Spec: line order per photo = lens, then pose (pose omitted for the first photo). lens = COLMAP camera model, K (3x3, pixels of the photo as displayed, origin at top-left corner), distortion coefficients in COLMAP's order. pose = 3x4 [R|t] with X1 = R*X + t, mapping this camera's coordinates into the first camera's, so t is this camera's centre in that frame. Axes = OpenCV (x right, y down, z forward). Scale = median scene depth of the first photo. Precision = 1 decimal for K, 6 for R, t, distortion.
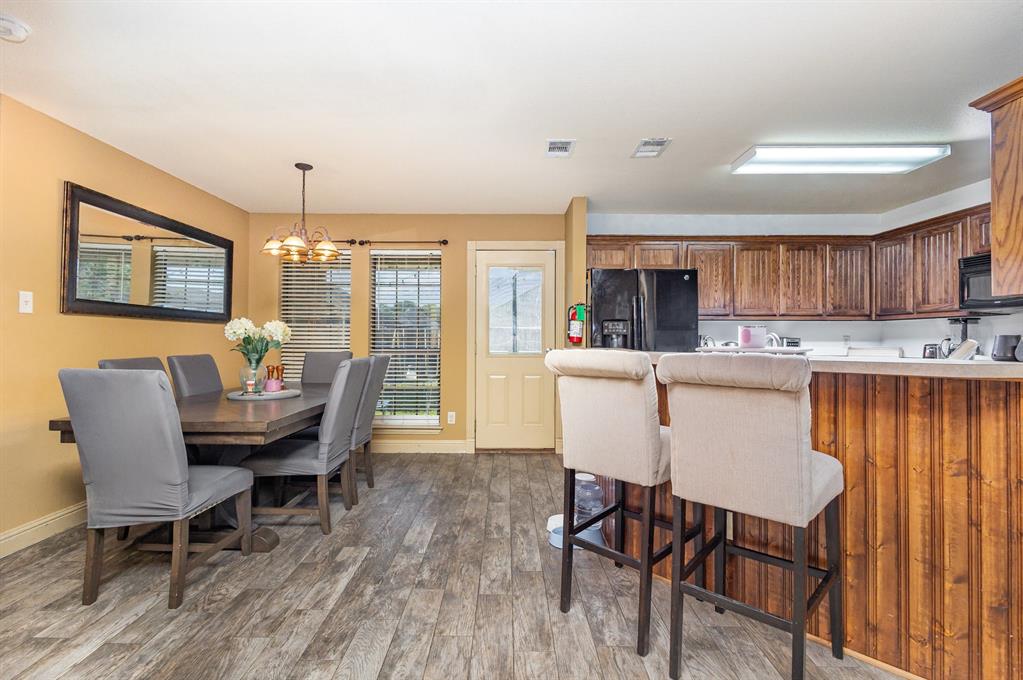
lens RADIAL K [[476.0, 0, 504.7], [0, 476.0, 335.3], [0, 0, 1]] dist [0.002369, -0.000505]
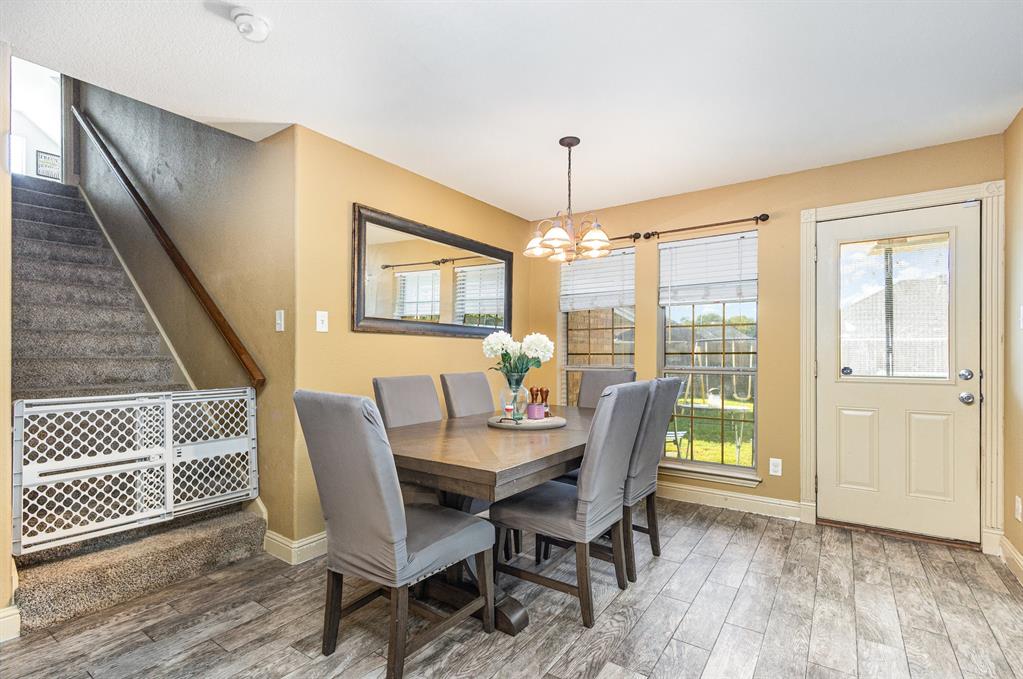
lens RADIAL K [[474.0, 0, 510.4], [0, 474.0, 353.9], [0, 0, 1]] dist [0.008138, -0.000625]
pose [[0.823864, -0.003330, -0.566778, -0.051556], [0.007709, 0.999956, 0.005331, -0.000297], [0.566736, -0.008761, 0.823853, 0.288570]]
